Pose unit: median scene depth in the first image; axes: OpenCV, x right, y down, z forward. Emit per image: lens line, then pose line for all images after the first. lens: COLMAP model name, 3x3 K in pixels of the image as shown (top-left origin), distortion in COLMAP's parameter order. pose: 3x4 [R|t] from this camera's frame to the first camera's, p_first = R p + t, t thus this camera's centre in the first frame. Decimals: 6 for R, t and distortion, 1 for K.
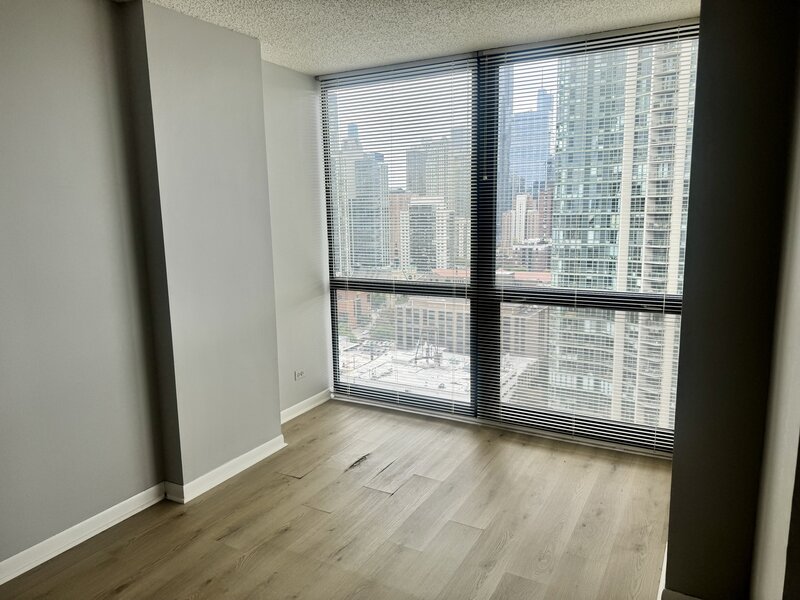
lens RADIAL K [[573.2, 0, 401.7], [0, 573.2, 296.7], [0, 0, 1]] dist [0.067329, -0.002954]
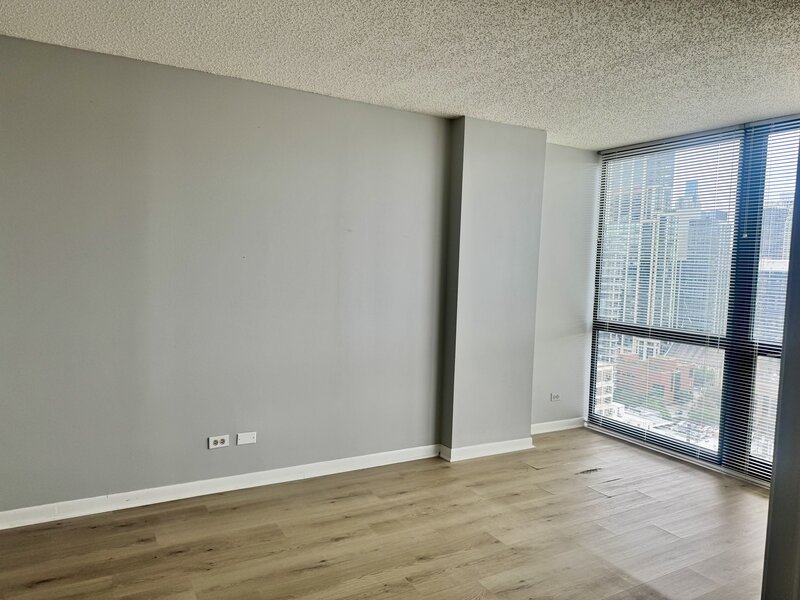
lens RADIAL K [[573.2, 0, 401.7], [0, 573.2, 296.7], [0, 0, 1]] dist [0.067329, -0.002954]
pose [[0.857701, 0.084652, -0.507133, 0.148565], [-0.137512, 0.988189, -0.067619, 0.061853], [0.495419, 0.127734, 0.859211, -0.220299]]
